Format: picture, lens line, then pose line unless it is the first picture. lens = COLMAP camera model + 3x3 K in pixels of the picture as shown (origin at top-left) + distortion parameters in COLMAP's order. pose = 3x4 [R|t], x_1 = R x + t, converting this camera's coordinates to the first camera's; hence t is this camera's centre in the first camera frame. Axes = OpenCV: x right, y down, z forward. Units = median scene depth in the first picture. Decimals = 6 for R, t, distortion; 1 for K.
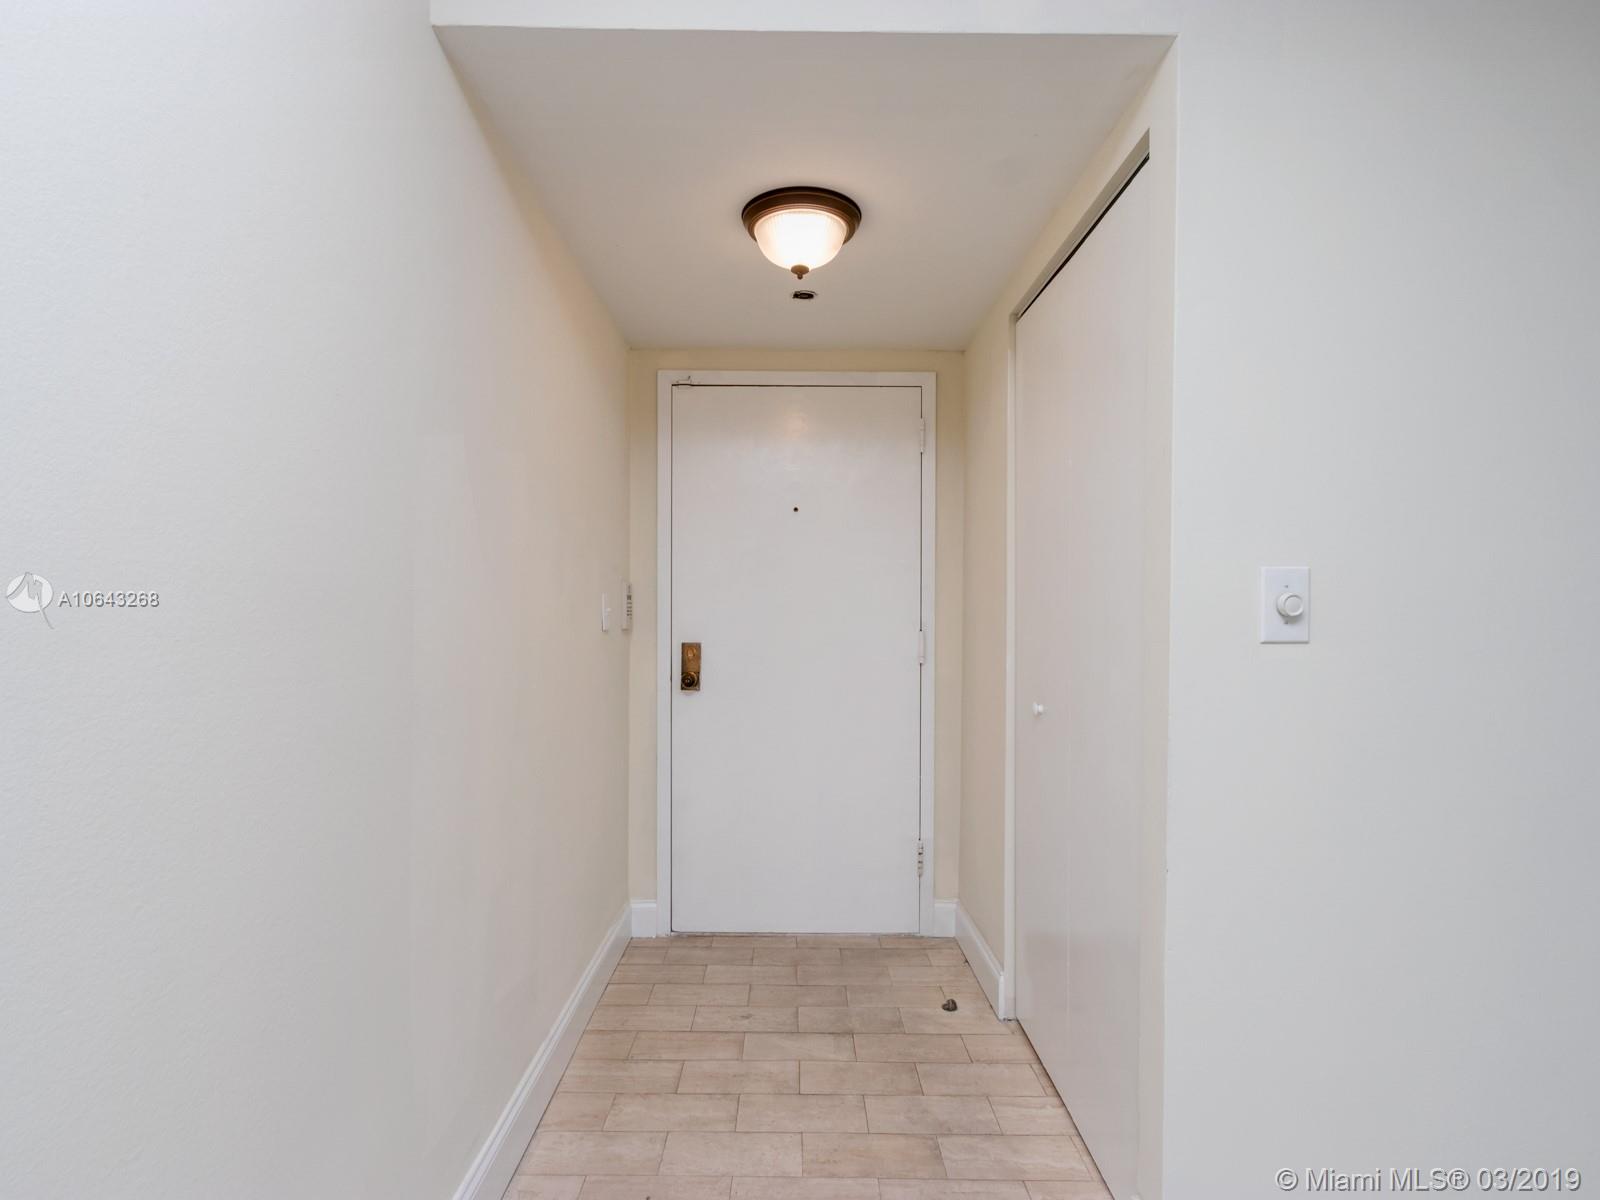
lens RADIAL K [[822.2, 0, 842.1], [0, 822.2, 610.0], [0, 0, 1]] dist [-0.001087, -0.001123]
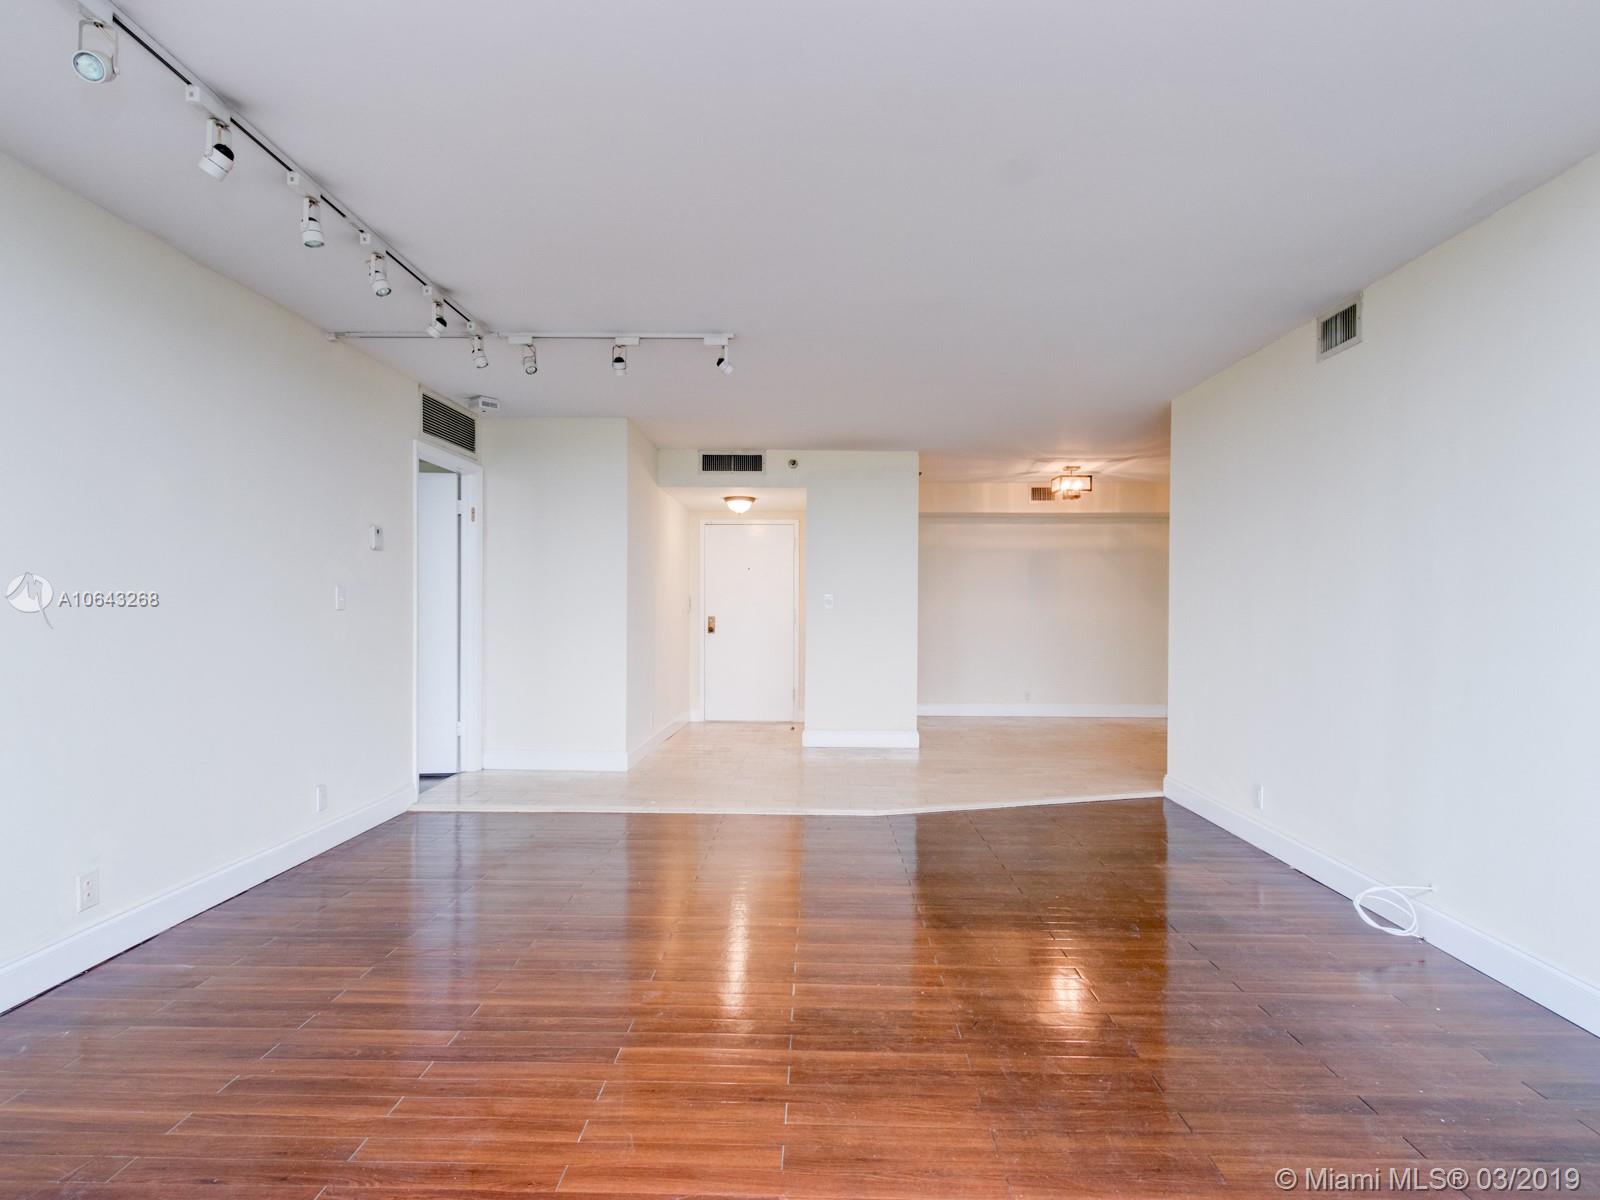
lens RADIAL K [[822.4, 0, 800.3], [0, 822.4, 610.6], [0, 0, 1]] dist [0.000515, -0.000508]
pose [[0.997098, 0.000678, -0.076129, 0.332478], [-0.000557, 0.999999, 0.001612, 0.015857], [0.076130, -0.001564, 0.997097, -1.778014]]
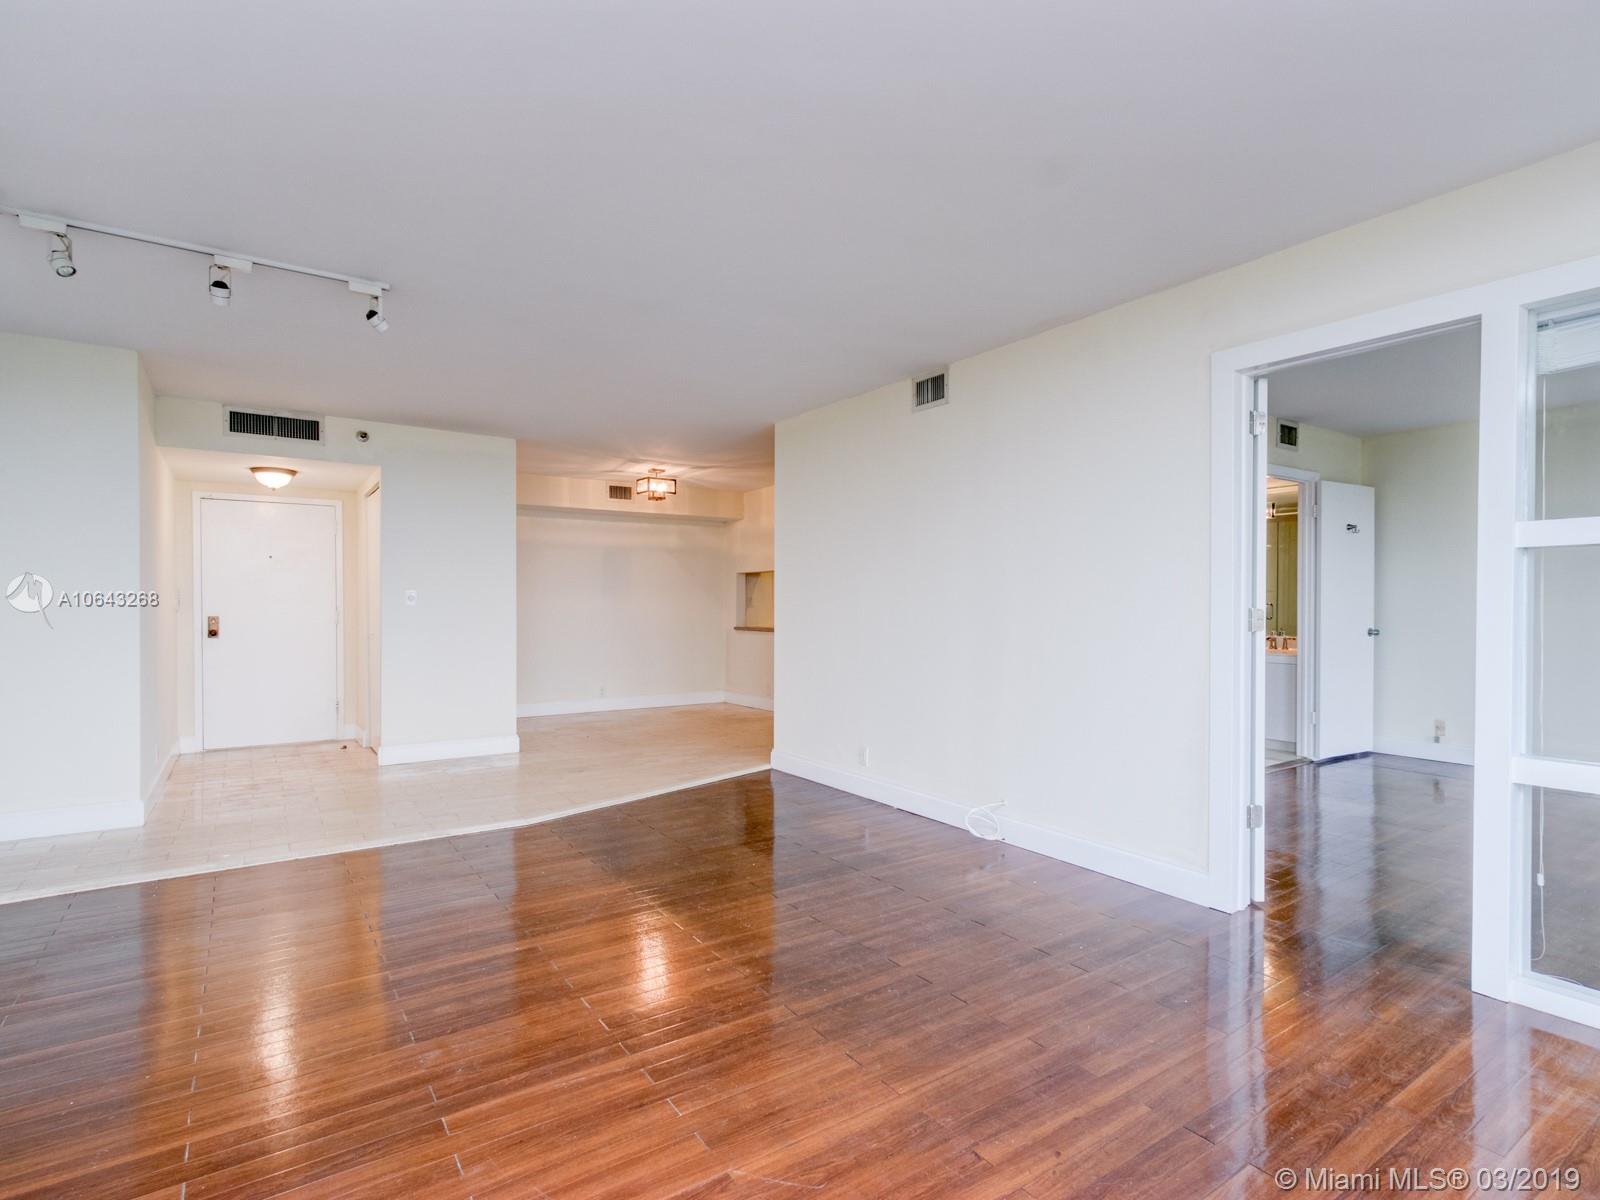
lens RADIAL K [[822.2, 0, 842.1], [0, 822.2, 610.0], [0, 0, 1]] dist [-0.001087, -0.001123]
pose [[0.841705, -0.007710, 0.539882, 0.045916], [0.004209, 0.999961, 0.007718, 0.013241], [-0.539921, -0.004224, 0.841705, -1.754987]]
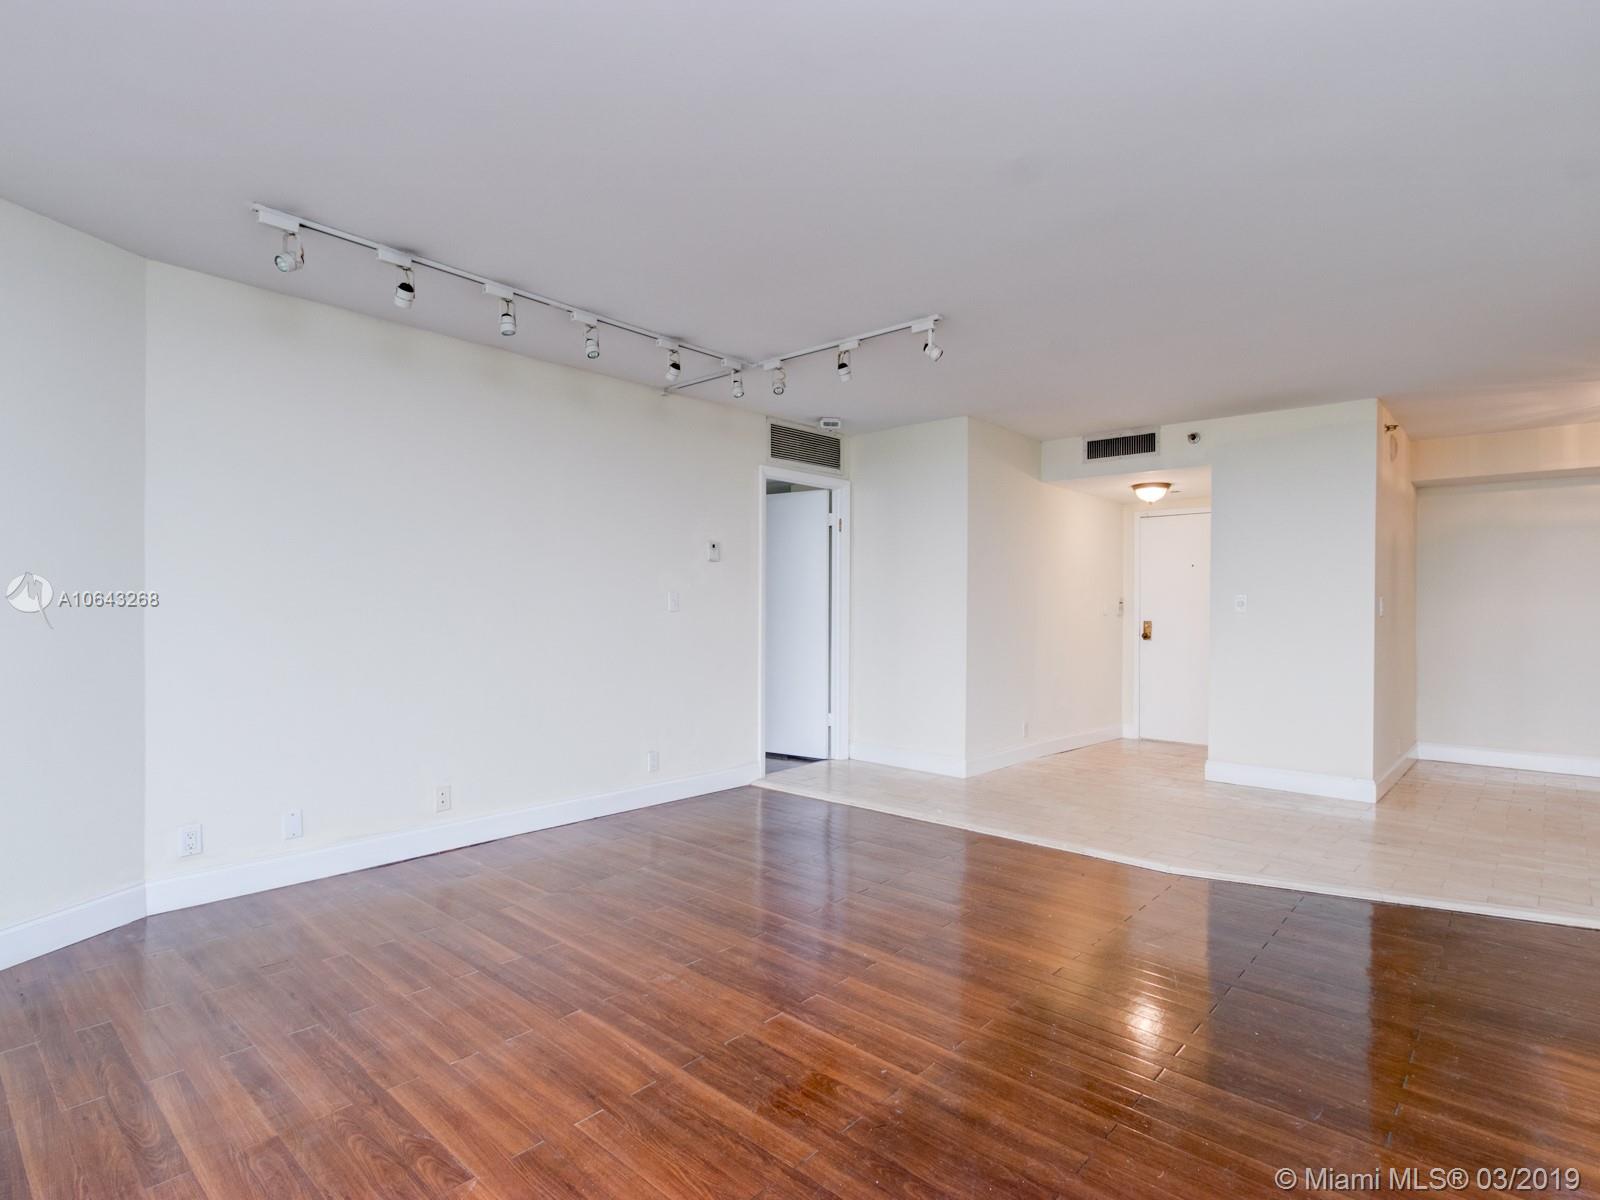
lens RADIAL K [[819.7, 0, 801.6], [0, 819.7, 604.3], [0, 0, 1]] dist [0.000609, 0.000225]
pose [[0.707501, -0.003959, -0.706701, 0.824505], [-0.004175, 0.999943, -0.009782, 0.018640], [0.706700, 0.009871, 0.707444, -1.483124]]
